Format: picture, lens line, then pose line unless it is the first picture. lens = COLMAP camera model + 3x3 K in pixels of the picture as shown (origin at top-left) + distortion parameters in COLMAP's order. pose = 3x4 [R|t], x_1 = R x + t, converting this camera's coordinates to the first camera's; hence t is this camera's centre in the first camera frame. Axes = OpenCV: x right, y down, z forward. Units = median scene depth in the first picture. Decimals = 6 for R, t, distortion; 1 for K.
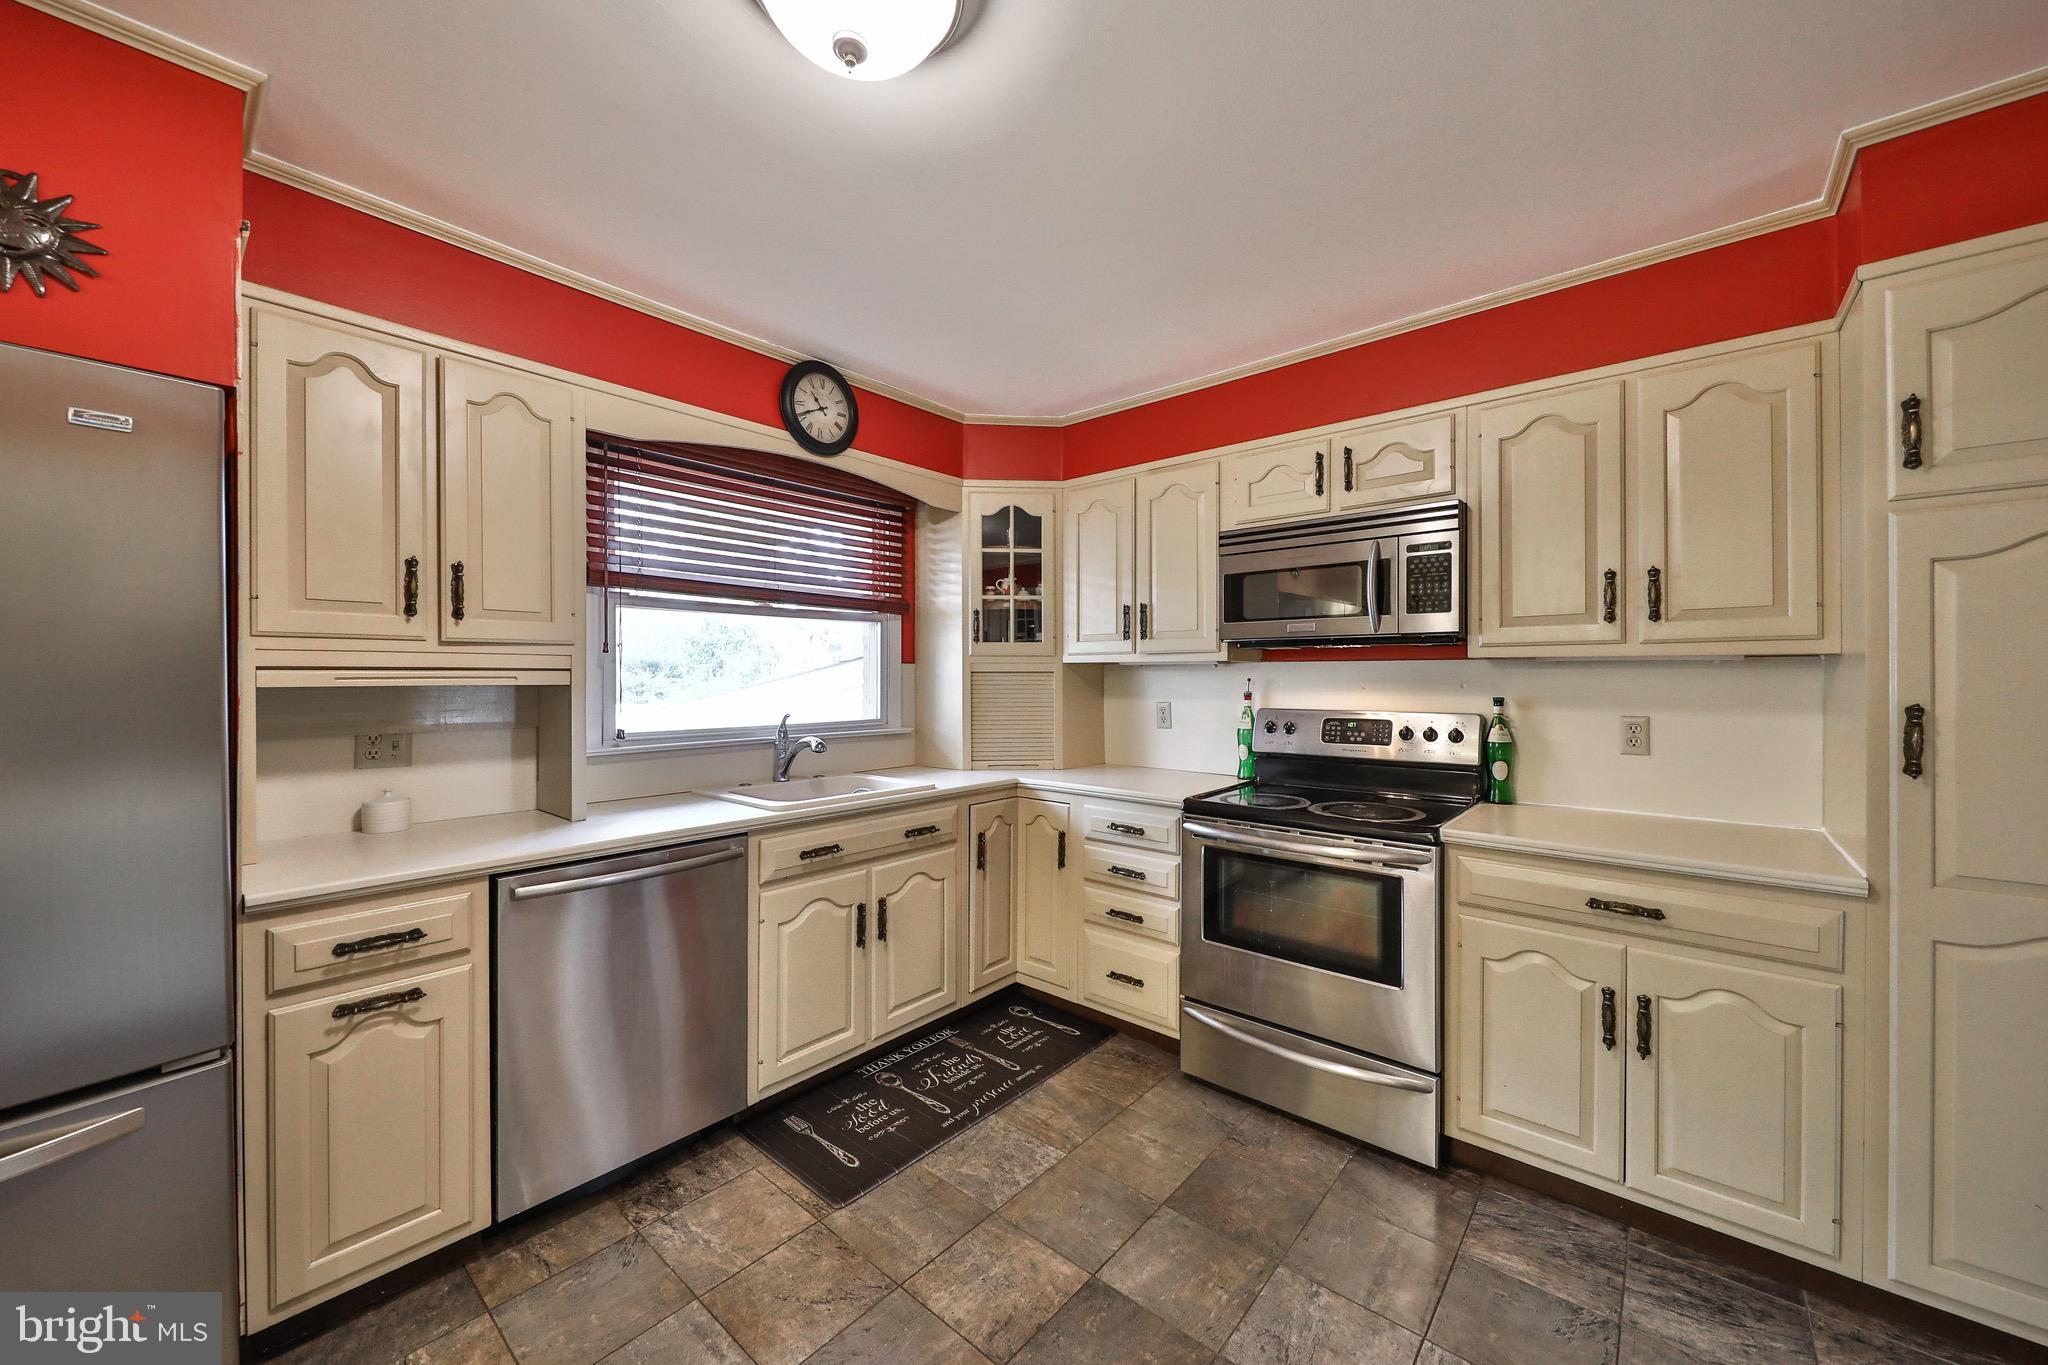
lens RADIAL K [[764.3, 0, 1033.6], [0, 764.3, 679.2], [0, 0, 1]] dist [0.005110, -0.002240]
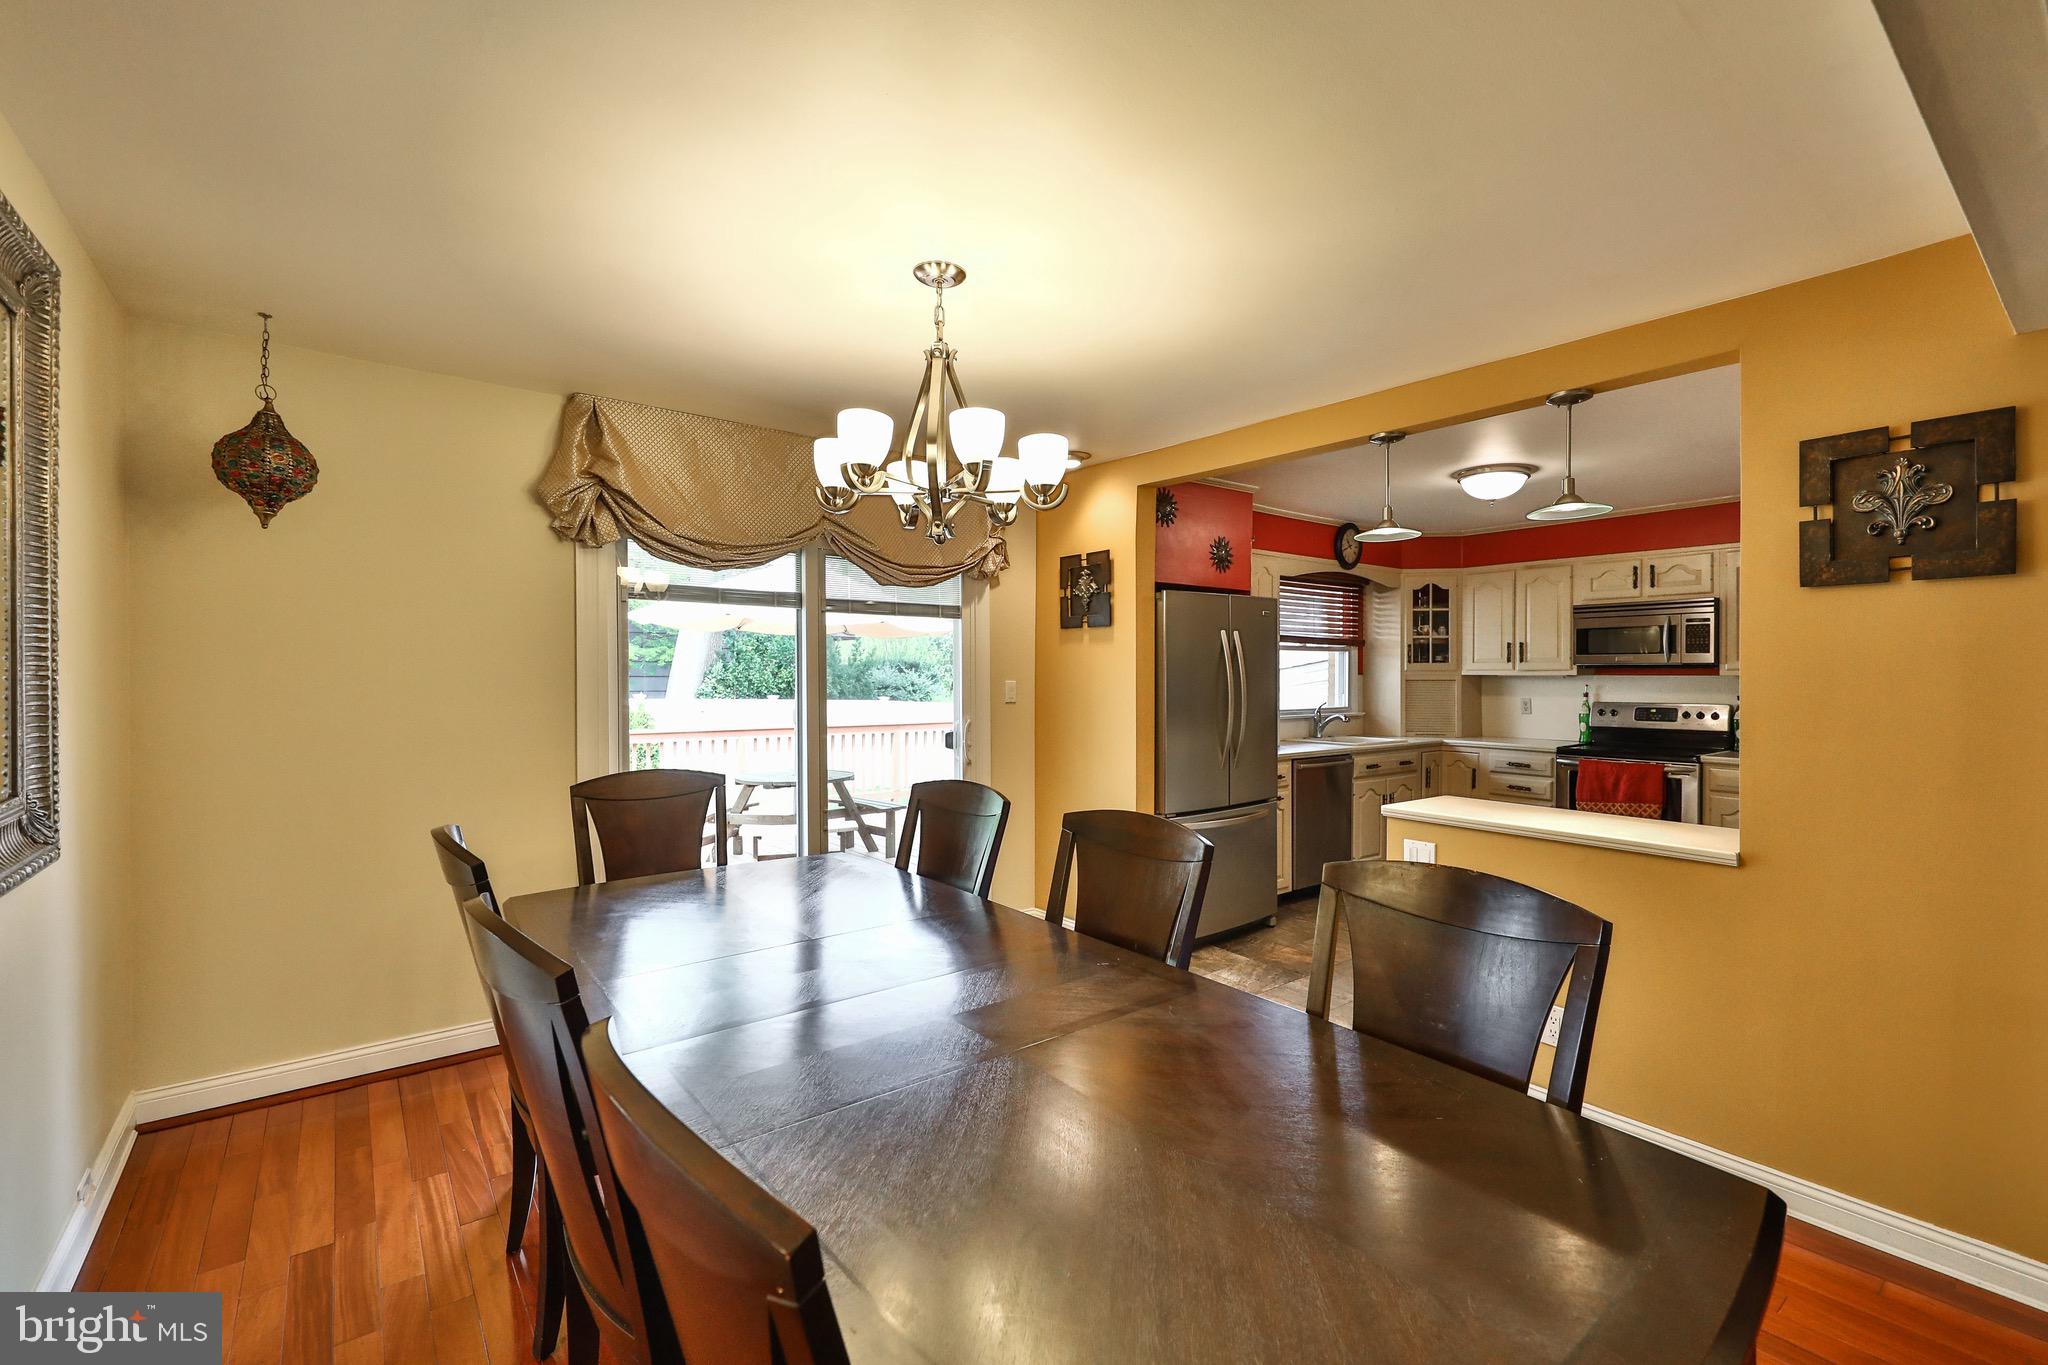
lens RADIAL K [[875.0, 0, 1059.0], [0, 875.0, 680.3], [0, 0, 1]] dist [0.016823, -0.001122]
pose [[0.982131, 0.002988, -0.188174, -0.603495], [-0.002966, 0.999996, 0.000399, -0.009783], [0.188174, 0.000166, 0.982136, -1.383054]]
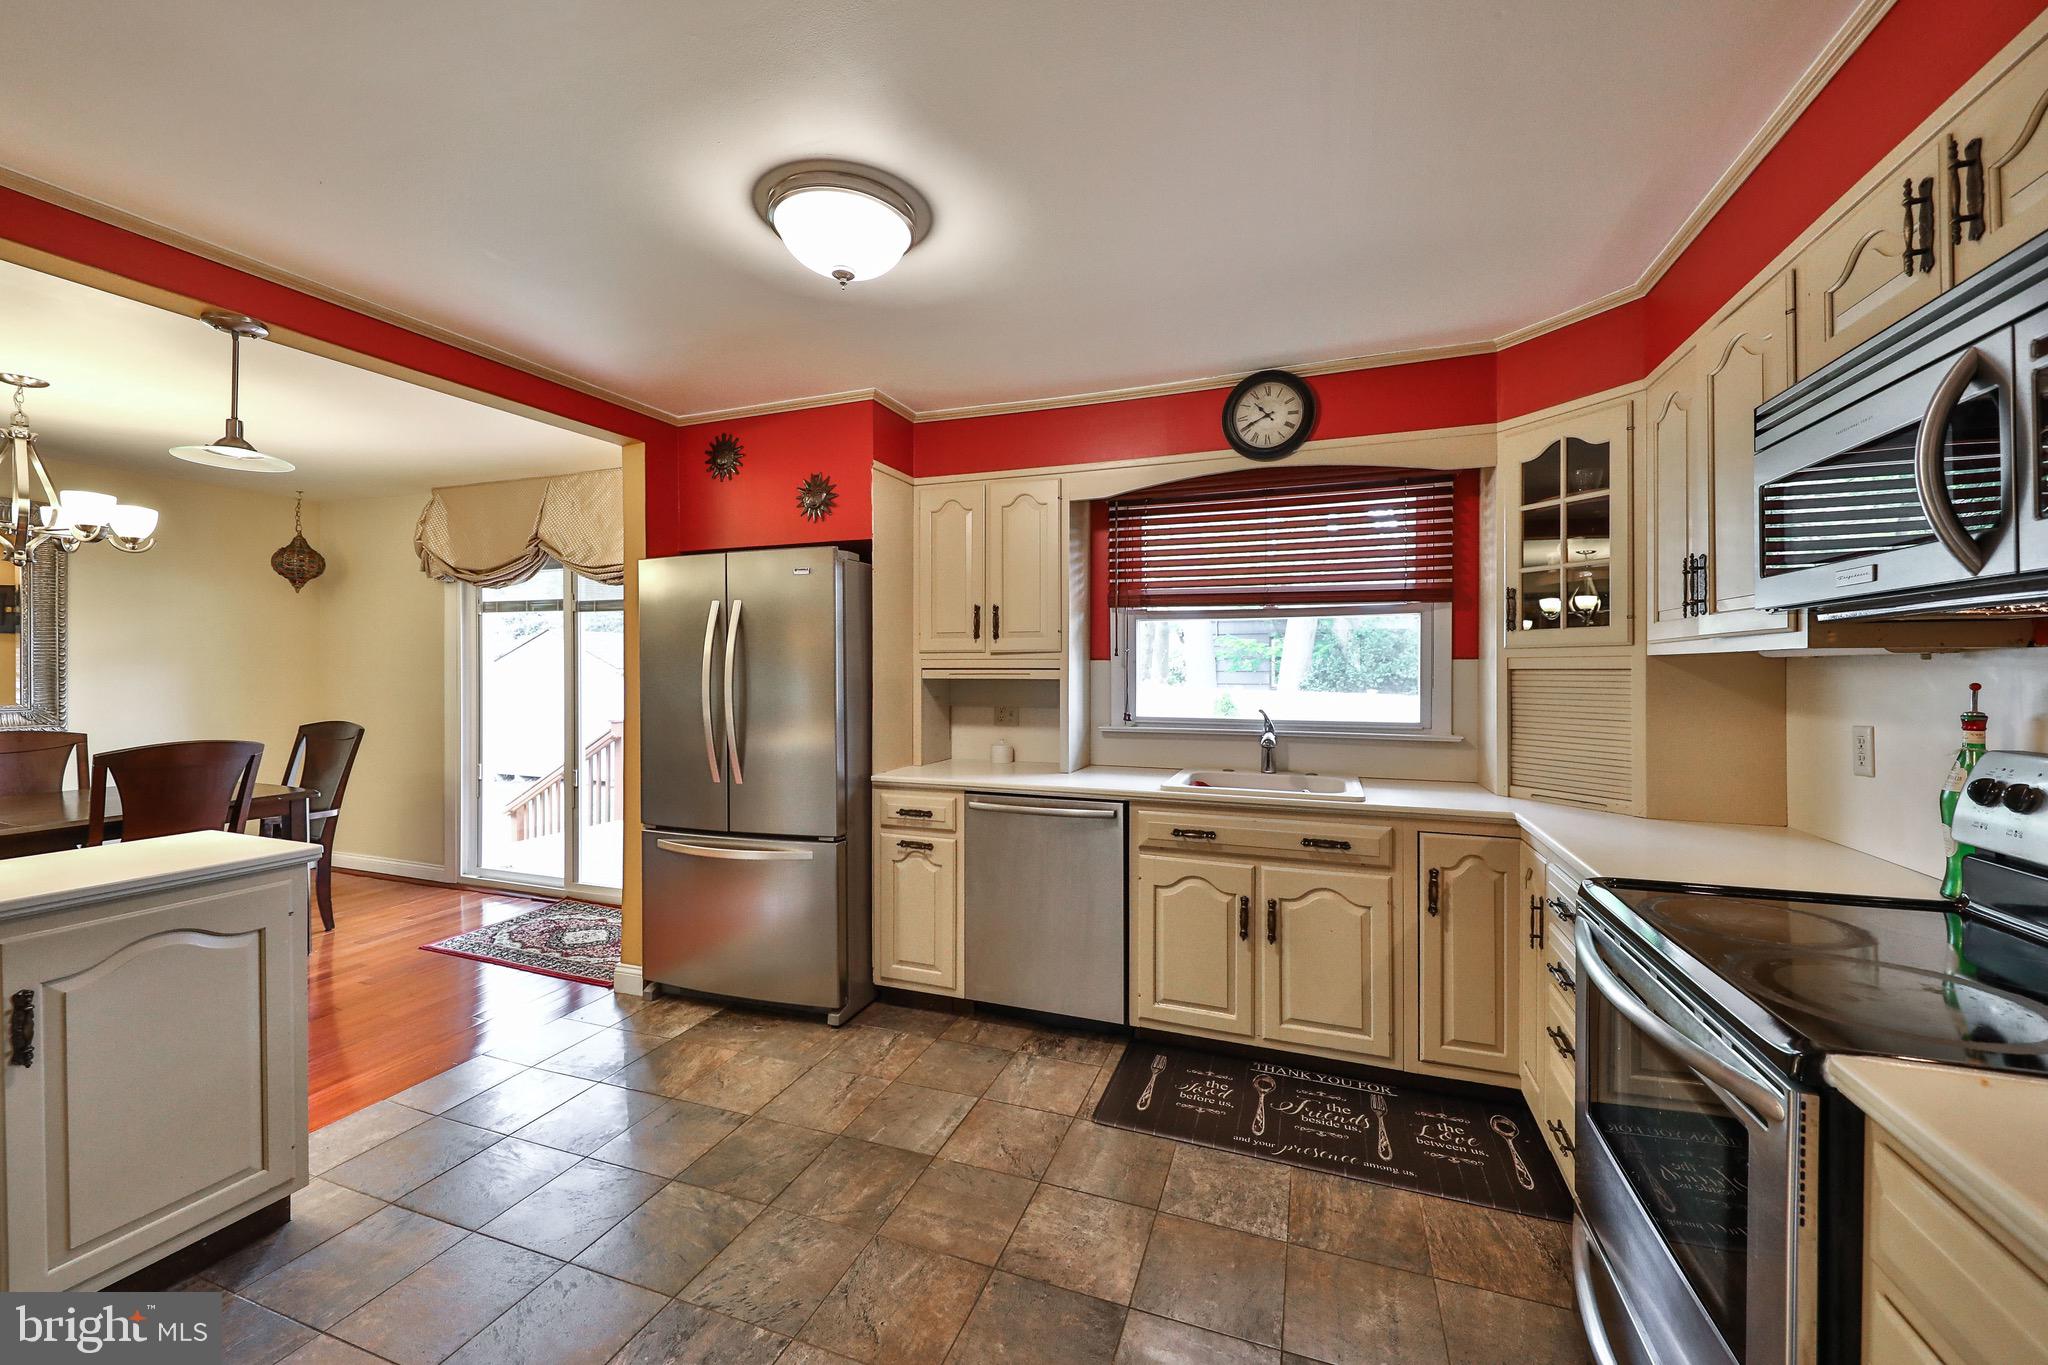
lens RADIAL K [[764.3, 0, 1042.0], [0, 764.3, 671.3], [0, 0, 1]] dist [0.005110, -0.002240]
pose [[0.355898, 0.001828, -0.934523, 0.598236], [-0.006226, 0.999981, -0.000415, -0.005566], [0.934504, 0.005966, 0.355902, 0.360169]]
